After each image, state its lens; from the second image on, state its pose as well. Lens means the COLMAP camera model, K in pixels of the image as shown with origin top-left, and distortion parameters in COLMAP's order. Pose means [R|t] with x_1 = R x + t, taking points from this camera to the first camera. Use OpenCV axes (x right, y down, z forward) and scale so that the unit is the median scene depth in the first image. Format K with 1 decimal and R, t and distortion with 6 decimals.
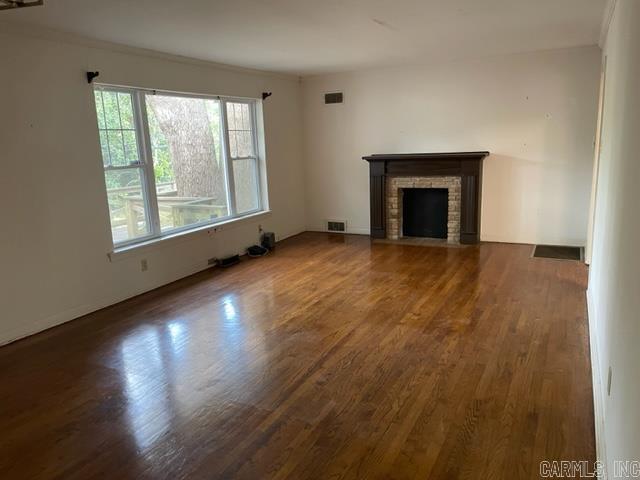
lens RADIAL K [[487.5, 0, 320.0], [0, 487.5, 237.2], [0, 0, 1]] dist [0.037589, -0.004953]
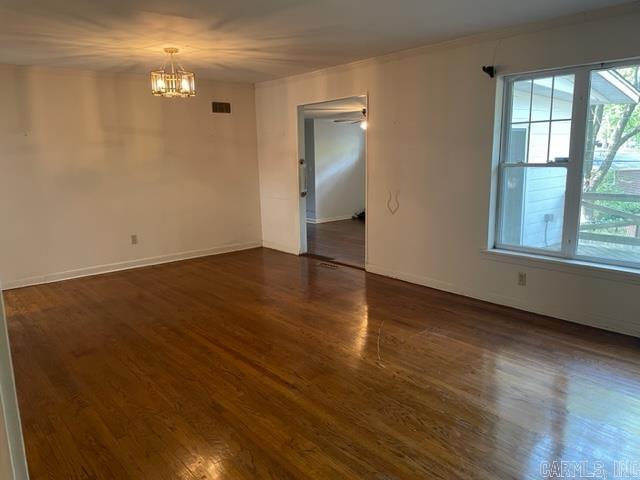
lens RADIAL K [[487.5, 0, 316.7], [0, 487.5, 243.2], [0, 0, 1]] dist [0.037589, -0.004953]
pose [[-0.394368, 0.224691, -0.891060, 0.720417], [-0.143248, 0.942763, 0.301128, -0.280979], [0.907719, 0.246398, -0.339609, 1.253800]]
